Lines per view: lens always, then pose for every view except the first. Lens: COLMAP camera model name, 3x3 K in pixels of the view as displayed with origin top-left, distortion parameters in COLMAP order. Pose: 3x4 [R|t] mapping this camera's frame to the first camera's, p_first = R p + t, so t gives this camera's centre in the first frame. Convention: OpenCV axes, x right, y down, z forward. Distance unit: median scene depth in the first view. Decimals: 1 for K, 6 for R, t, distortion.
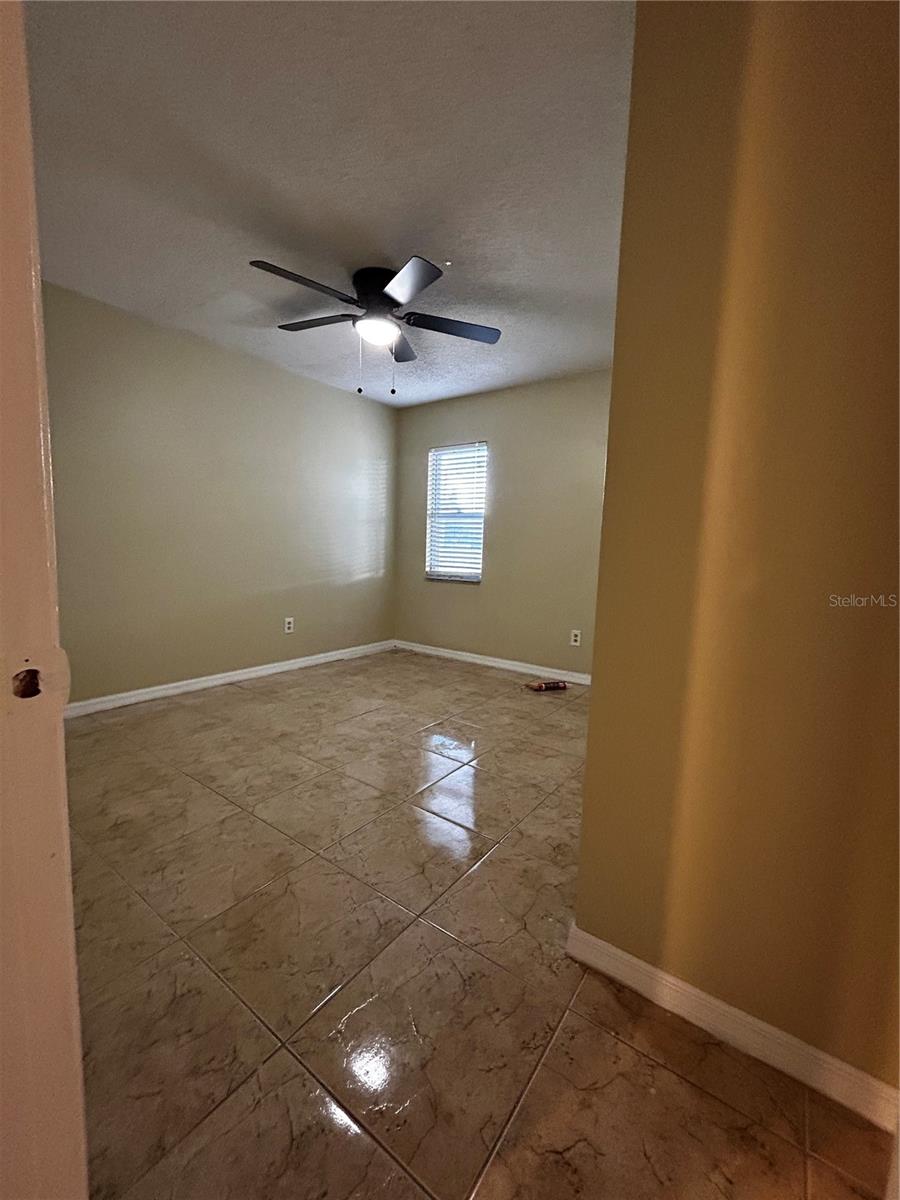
lens RADIAL K [[484.8, 0, 450.0], [0, 484.8, 600.2], [0, 0, 1]] dist [0.002144, 0.000770]
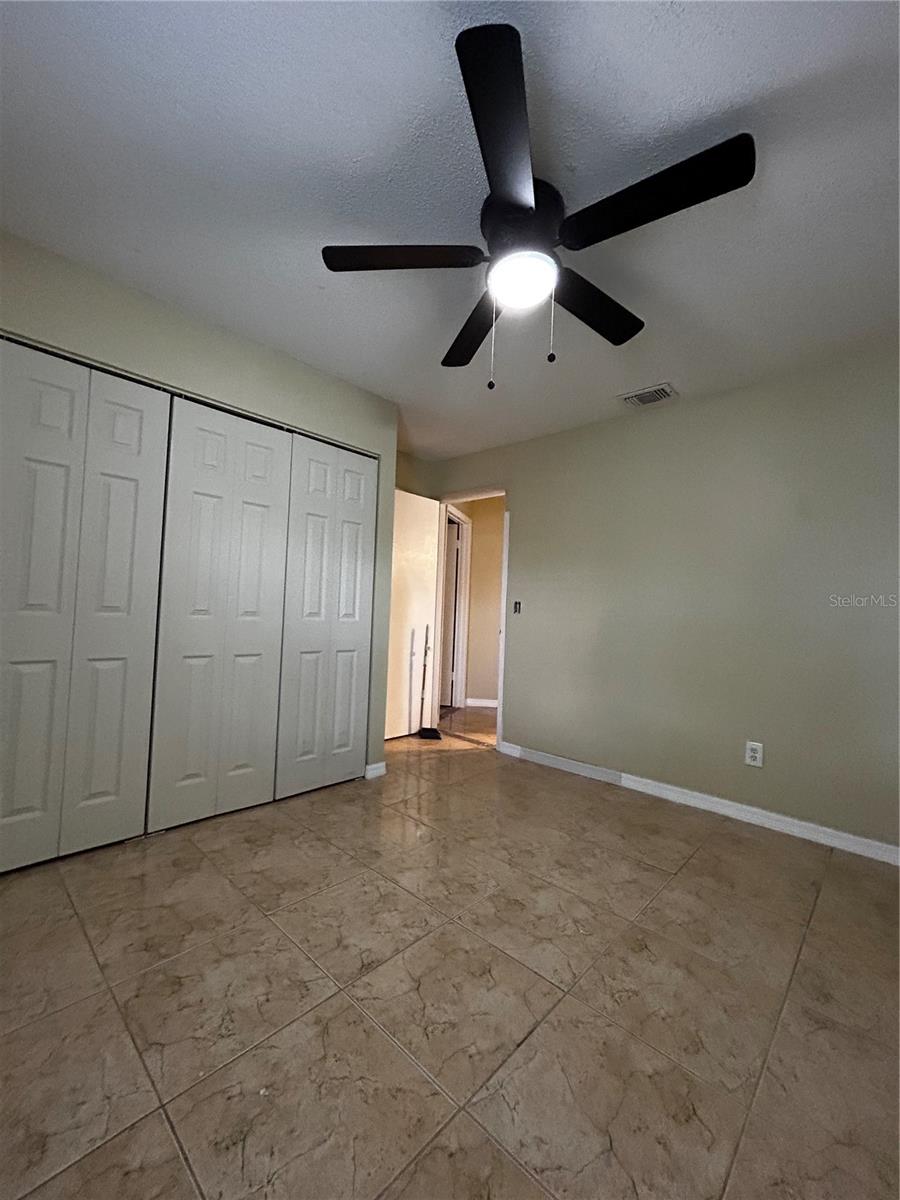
lens RADIAL K [[484.8, 0, 448.4], [0, 484.8, 598.0], [0, 0, 1]] dist [0.002144, 0.000770]
pose [[-0.990145, -0.065379, 0.123847, -0.173702], [-0.055507, 0.995122, 0.081554, -0.203760], [-0.128575, 0.073876, -0.988944, 1.790210]]
